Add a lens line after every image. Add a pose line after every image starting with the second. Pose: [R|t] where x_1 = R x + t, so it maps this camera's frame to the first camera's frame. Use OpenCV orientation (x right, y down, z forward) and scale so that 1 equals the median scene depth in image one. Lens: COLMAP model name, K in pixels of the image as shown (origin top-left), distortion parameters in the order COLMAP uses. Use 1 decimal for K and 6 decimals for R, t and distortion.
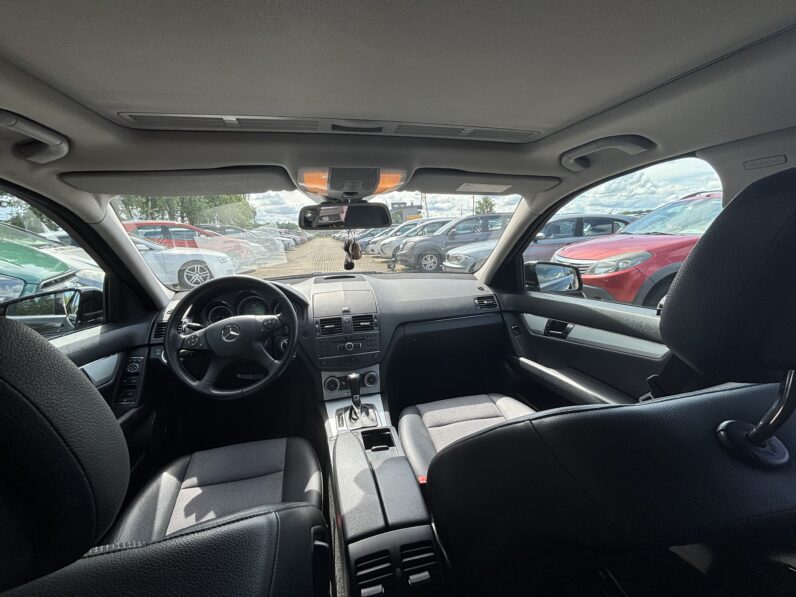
lens RADIAL K [[319.4, 0, 398.0], [0, 319.4, 298.5], [0, 0, 1]] dist [0.000200, -0.000185]
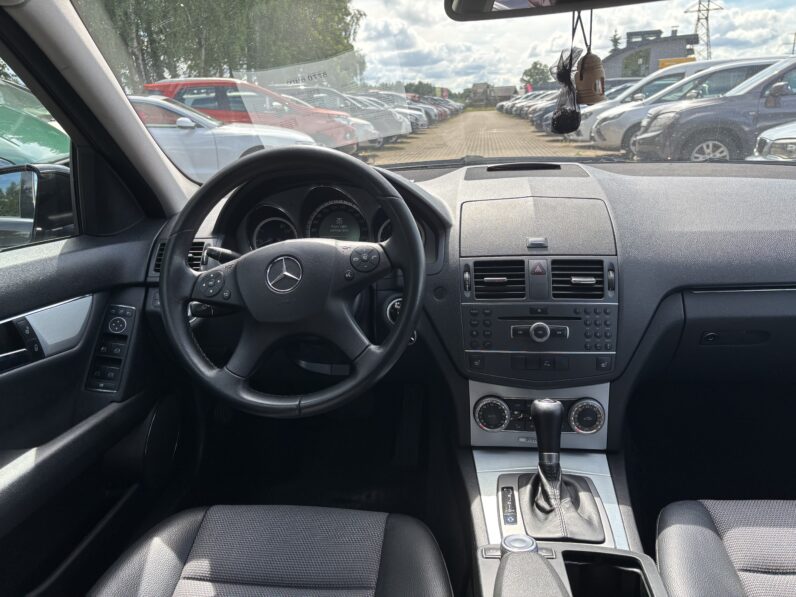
lens RADIAL K [[599.7, 0, 398.0], [0, 599.7, 298.5], [0, 0, 1]] dist [0.025467, -0.002982]
pose [[0.937565, 0.097859, -0.333760, -0.071619], [-0.059053, 0.990458, 0.124520, 0.022610], [0.342760, -0.097036, 0.934398, 0.219181]]
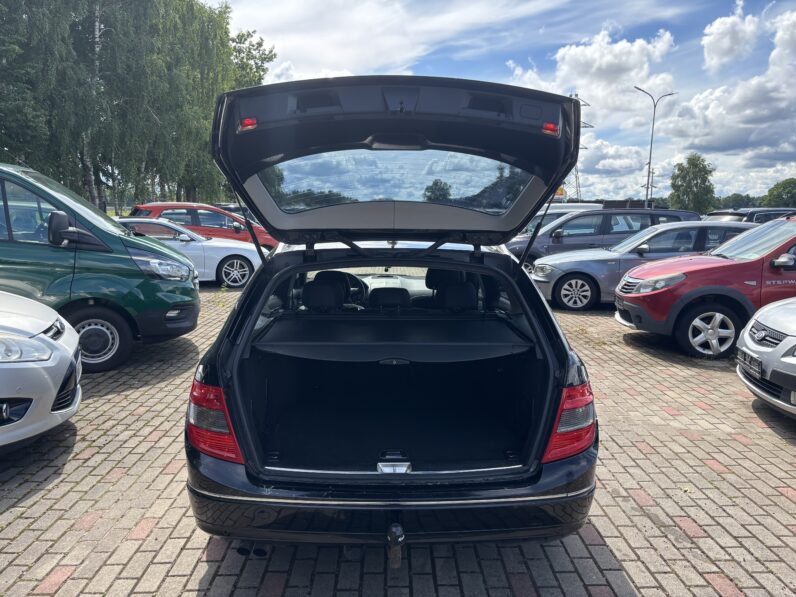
lens RADIAL K [[599.7, 0, 398.0], [0, 599.7, 298.5], [0, 0, 1]] dist [0.025467, -0.002982]
pose [[0.977996, 0.066506, -0.197737, 0.697369], [-0.078369, 0.995526, -0.052781, 0.283660], [0.193342, 0.067116, 0.978833, -2.823691]]
